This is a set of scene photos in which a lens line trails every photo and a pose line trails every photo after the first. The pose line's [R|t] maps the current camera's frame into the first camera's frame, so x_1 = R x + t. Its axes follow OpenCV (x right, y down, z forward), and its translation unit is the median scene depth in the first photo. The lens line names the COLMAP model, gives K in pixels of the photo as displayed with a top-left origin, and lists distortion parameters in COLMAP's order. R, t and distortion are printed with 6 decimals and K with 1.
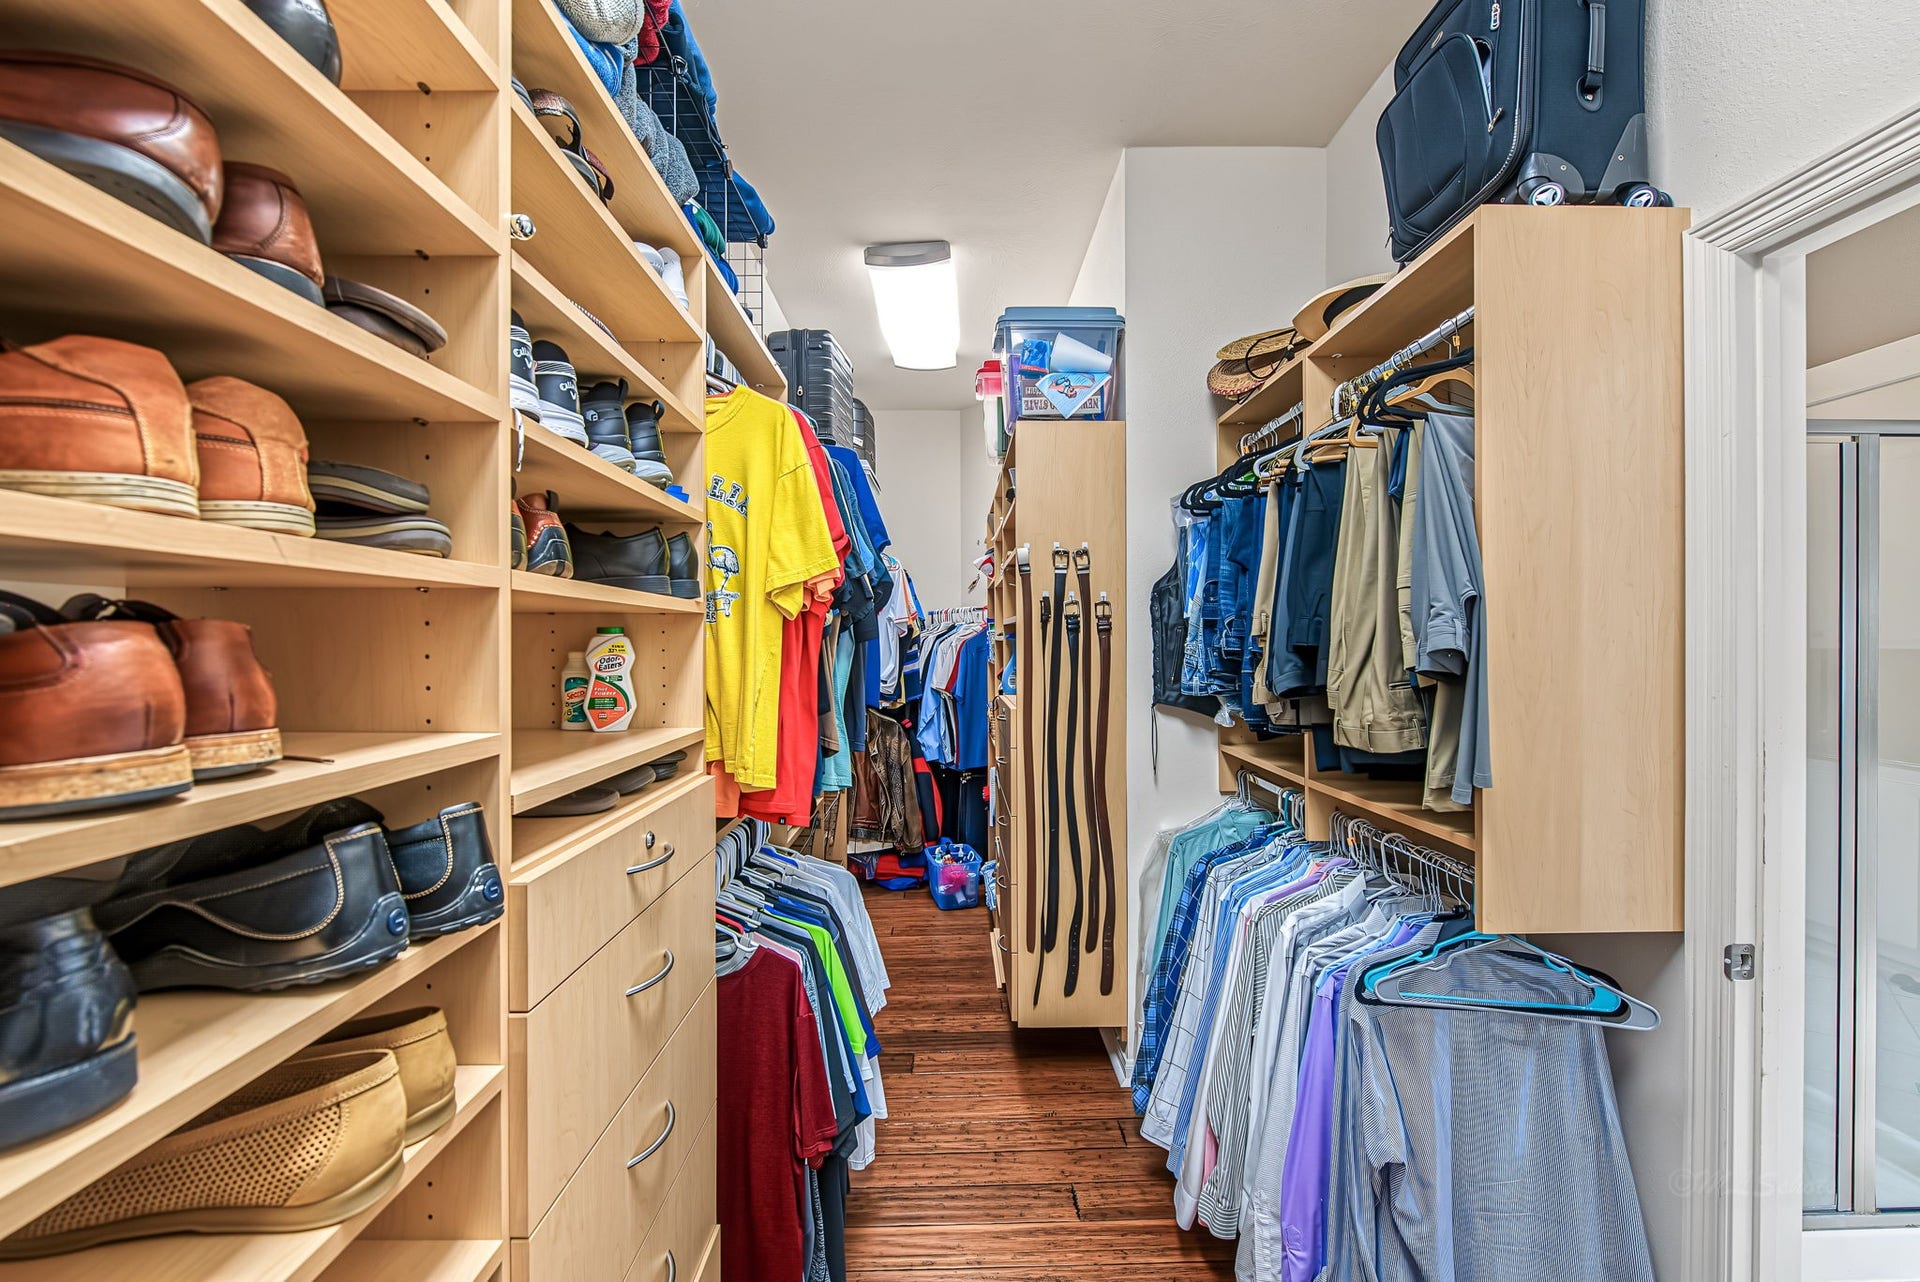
lens RADIAL K [[788.5, 0, 964.8], [0, 788.5, 643.7], [0, 0, 1]] dist [0.000297, -0.000224]
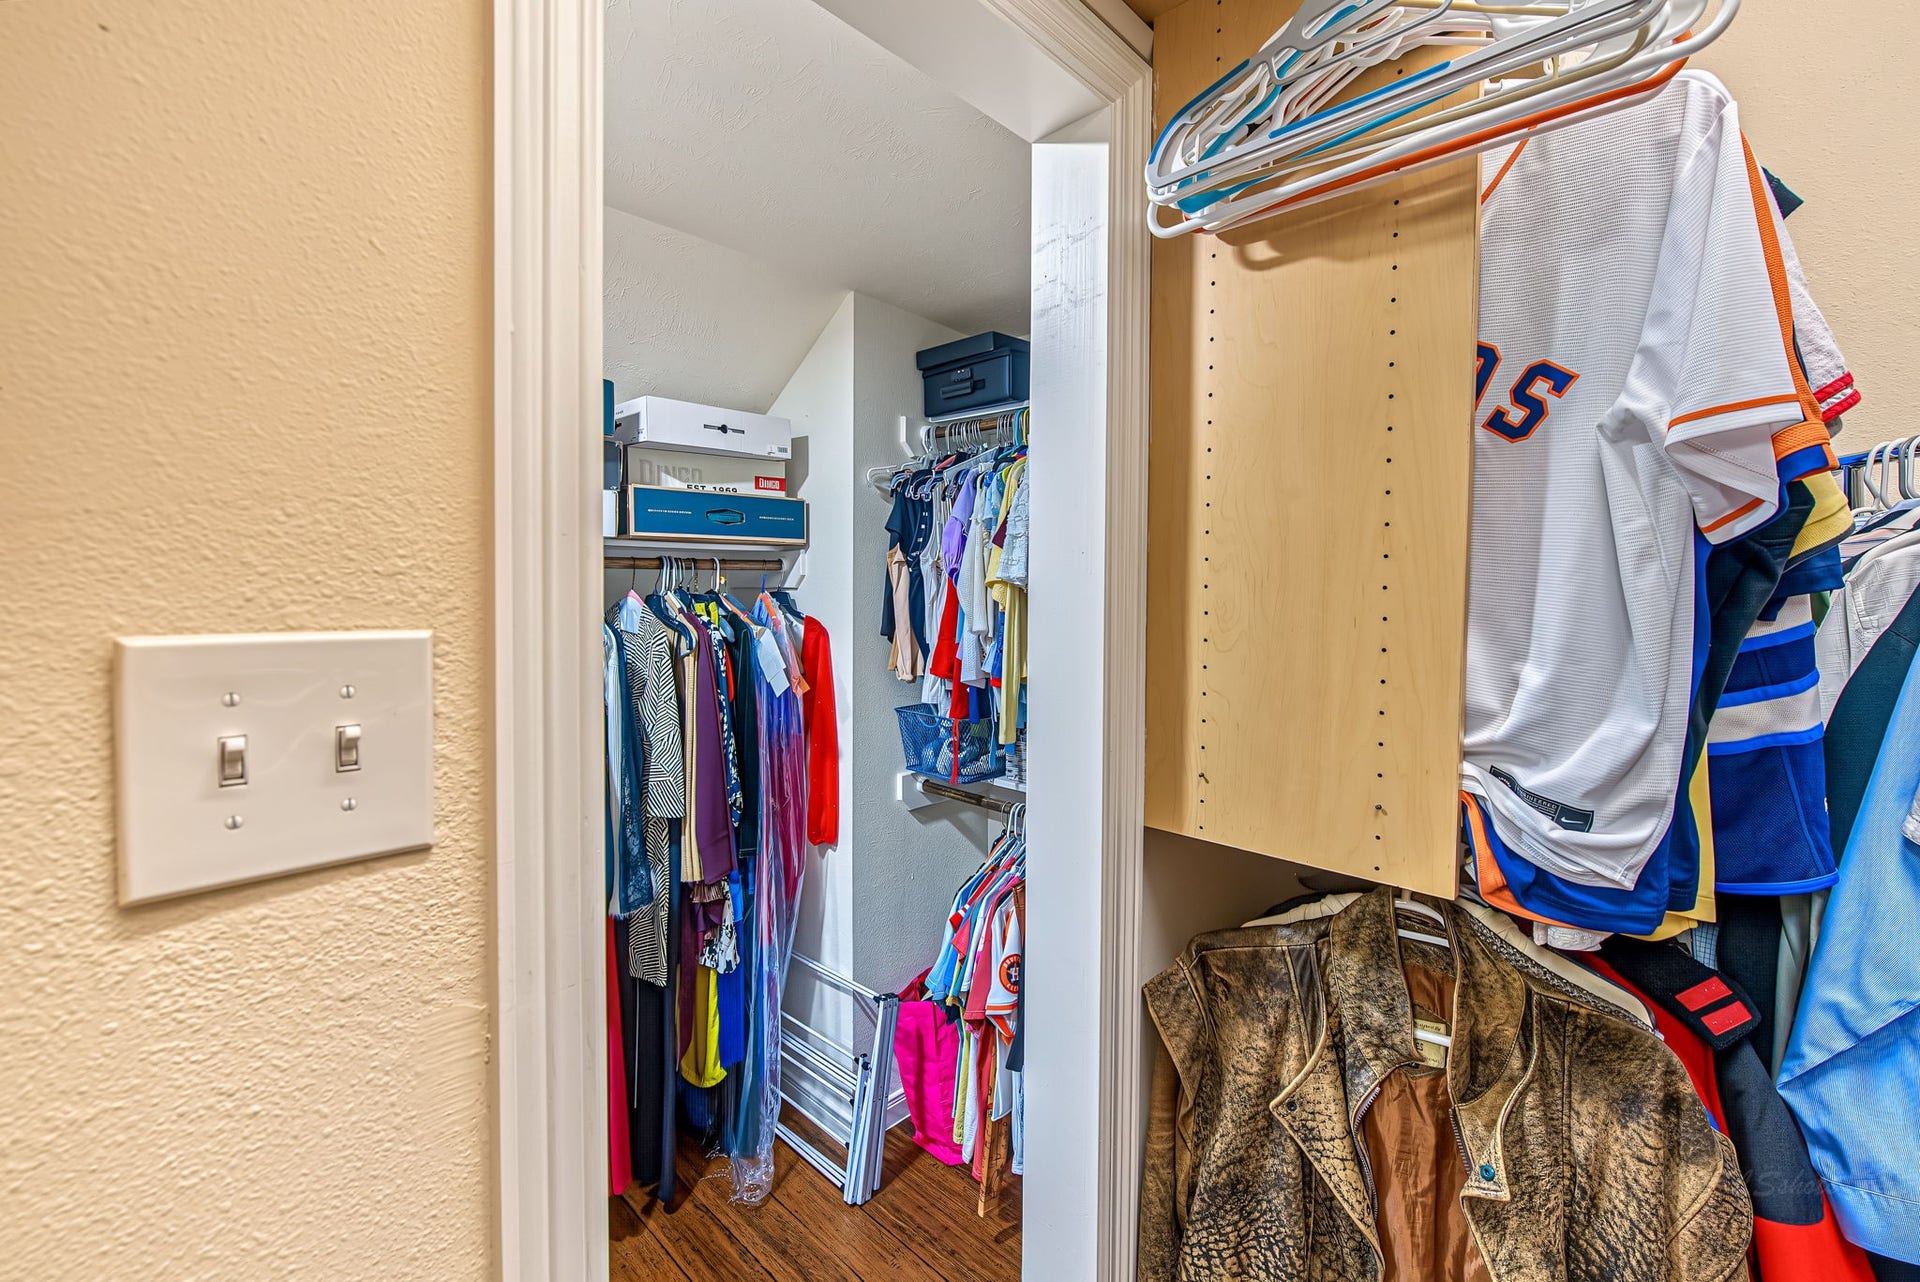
lens RADIAL K [[788.5, 0, 964.4], [0, 788.5, 635.9], [0, 0, 1]] dist [0.000297, -0.000224]
pose [[0.718458, 0.032080, -0.694830, -0.076302], [-0.013551, 0.999392, 0.032131, 0.007920], [0.695439, -0.013669, 0.718456, 0.762260]]
